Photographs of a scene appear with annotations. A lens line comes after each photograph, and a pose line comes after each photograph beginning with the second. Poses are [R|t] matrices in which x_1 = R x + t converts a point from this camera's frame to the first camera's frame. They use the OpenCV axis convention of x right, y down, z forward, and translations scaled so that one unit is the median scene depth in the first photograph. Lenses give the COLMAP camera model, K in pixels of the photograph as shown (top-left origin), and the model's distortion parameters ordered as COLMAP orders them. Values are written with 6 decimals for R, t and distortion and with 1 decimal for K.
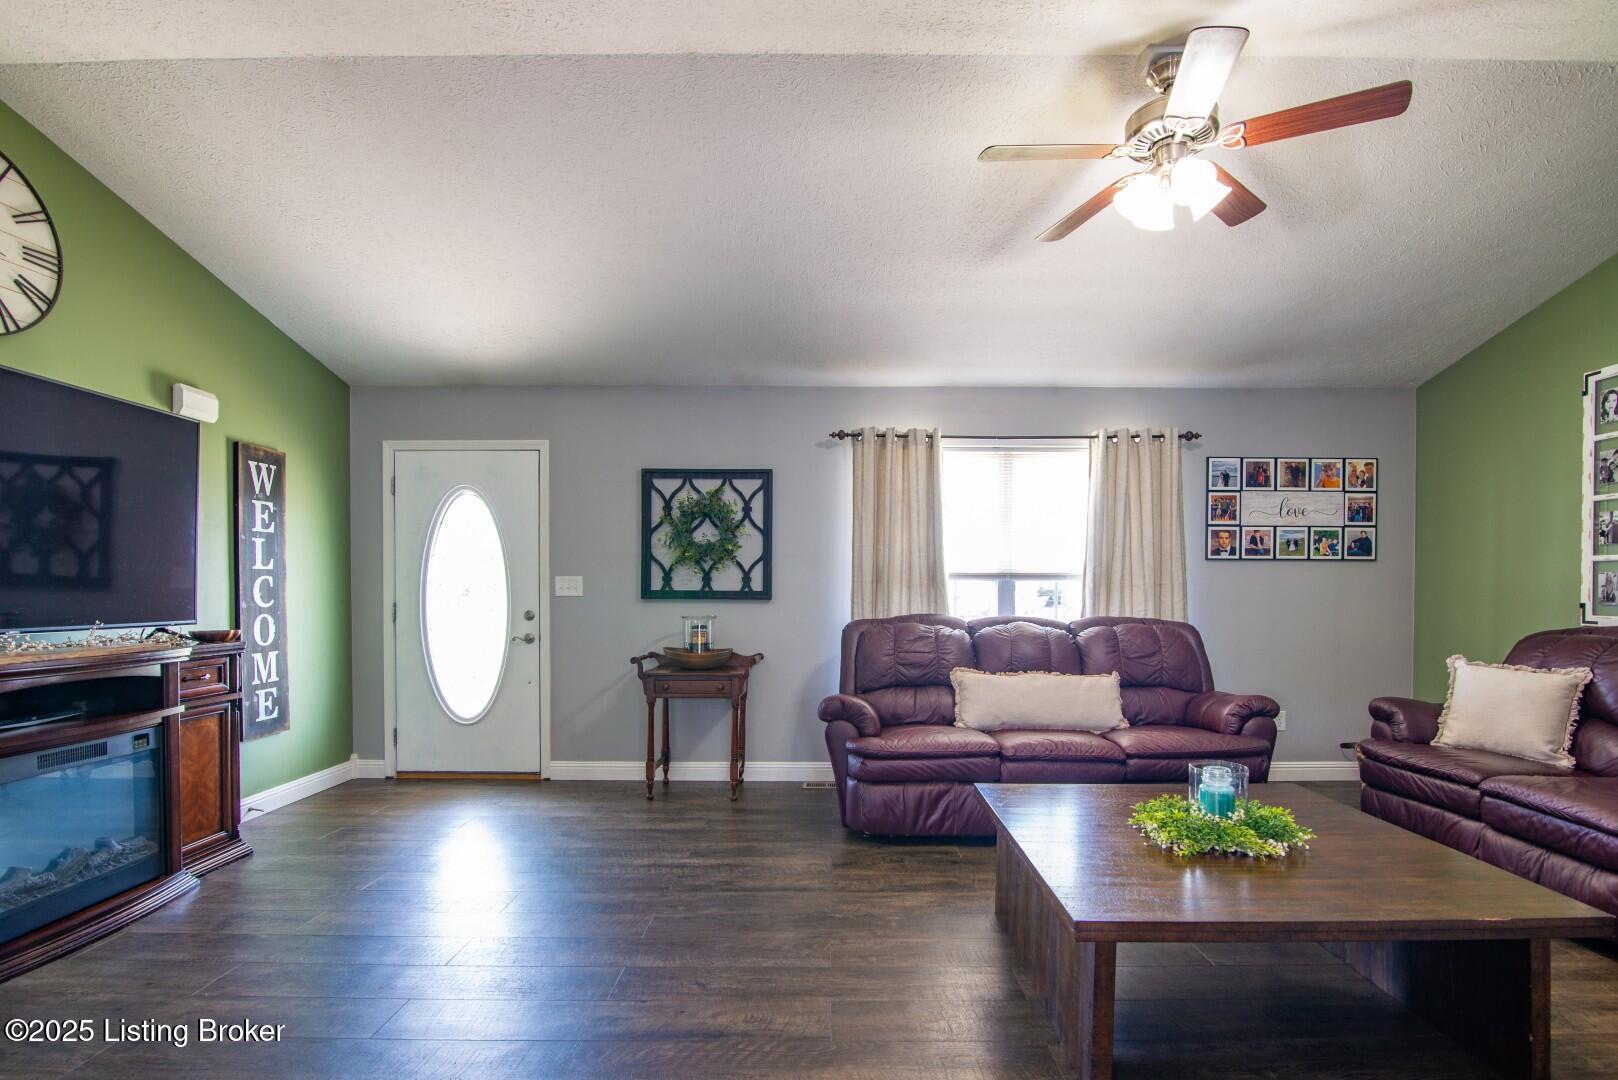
lens RADIAL K [[749.2, 0, 839.5], [0, 749.2, 598.5], [0, 0, 1]] dist [-0.014104, -0.000887]
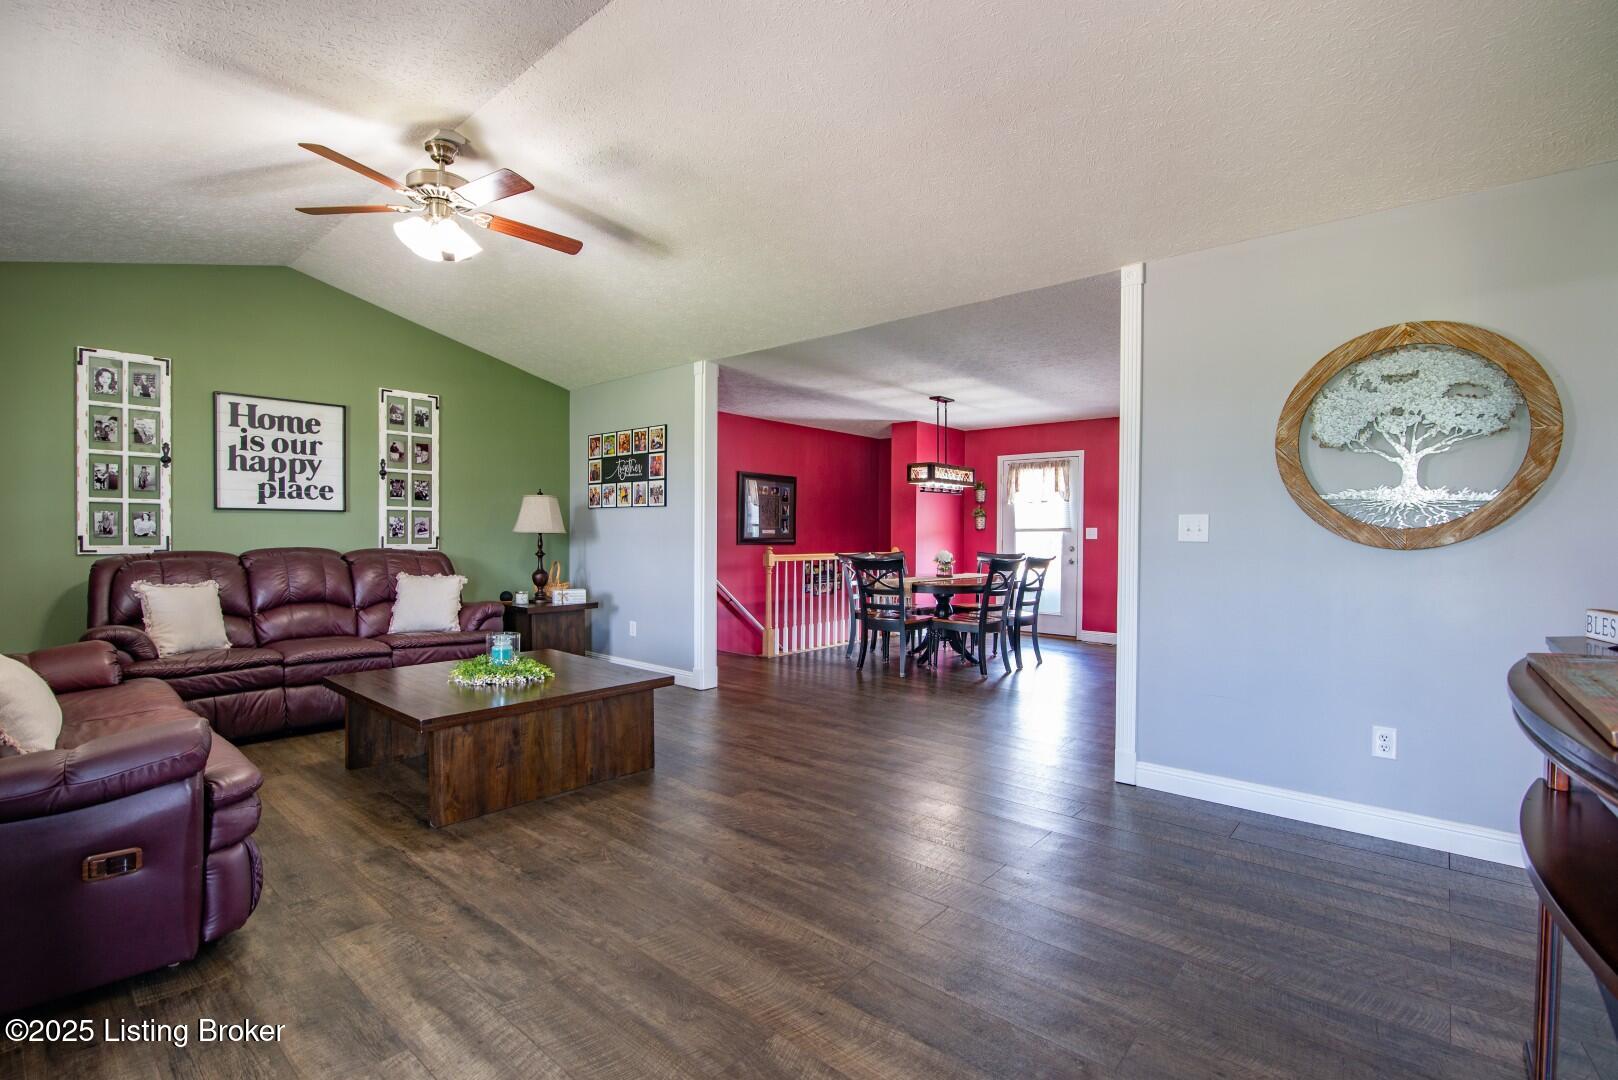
lens RADIAL K [[749.2, 0, 814.9], [0, 749.2, 539.6], [0, 0, 1]] dist [-0.014104, -0.000887]
pose [[-0.759368, -0.012880, 0.650534, -0.631530], [-0.000984, 0.999826, 0.018647, -0.010369], [-0.650661, 0.013520, -0.759248, 1.026789]]
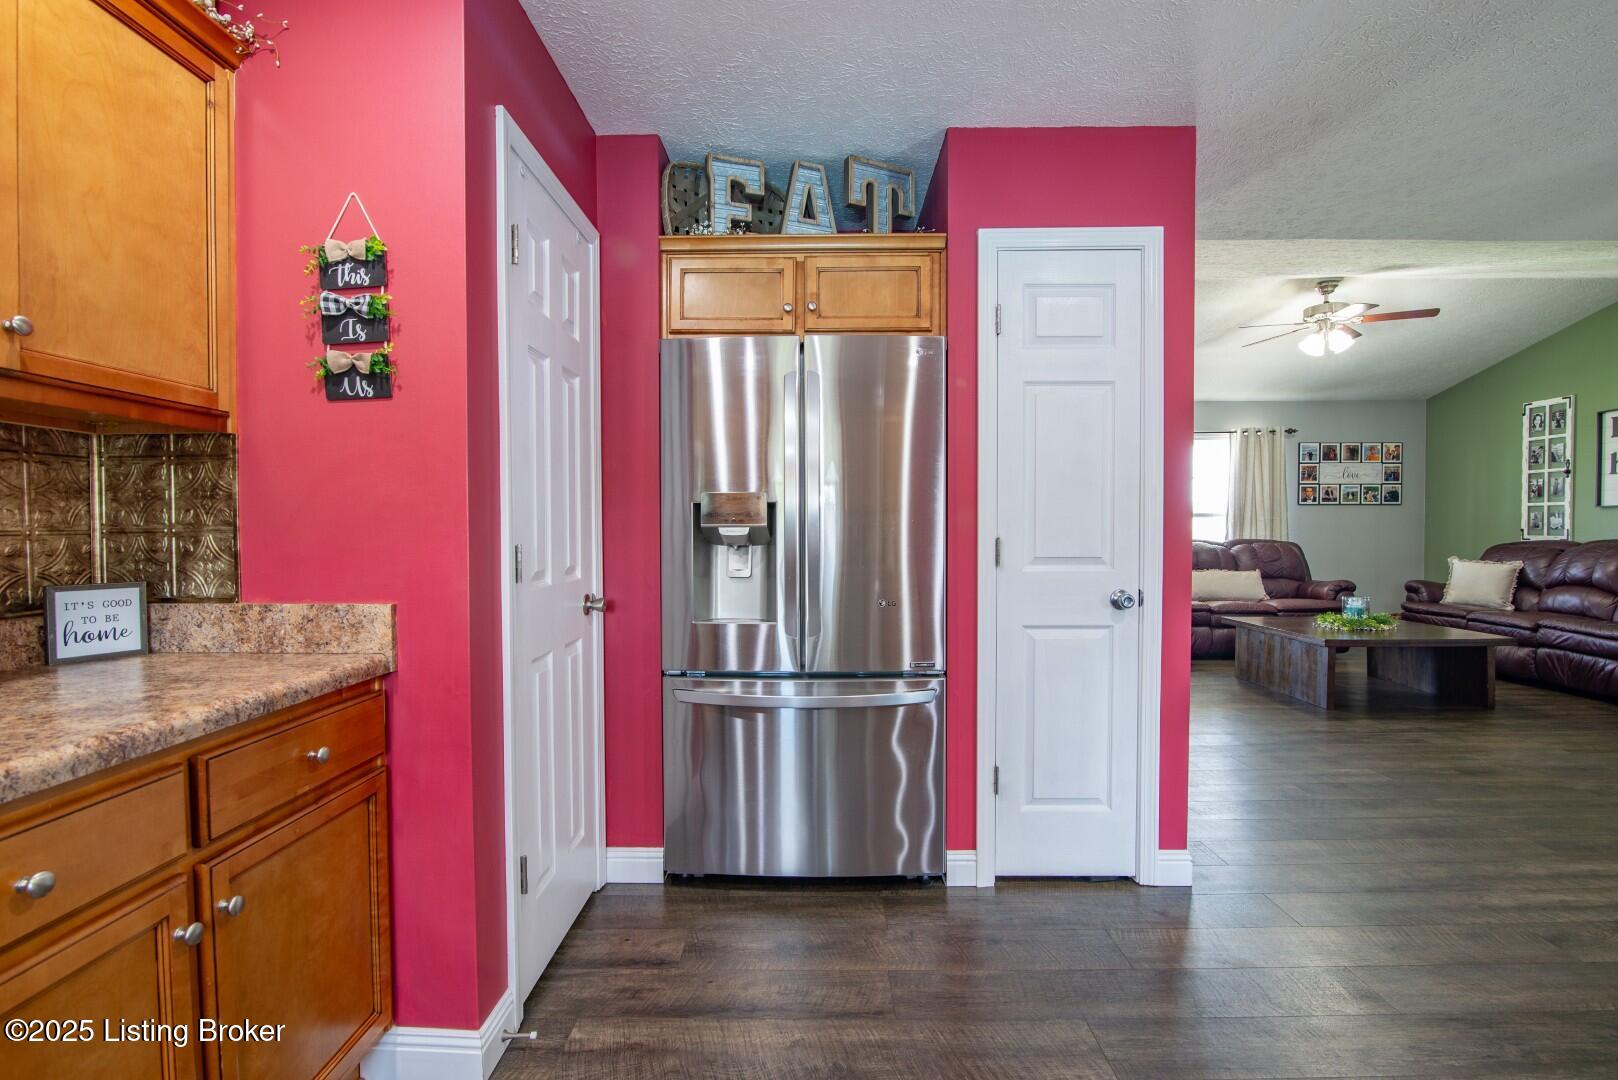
lens RADIAL K [[749.2, 0, 798.9], [0, 749.2, 540.1], [0, 0, 1]] dist [-0.014104, -0.000887]
pose [[0.999860, -0.005648, -0.015760, -0.692044], [0.005778, 0.999949, 0.008243, 0.008120], [0.015712, -0.008333, 0.999842, -0.784236]]
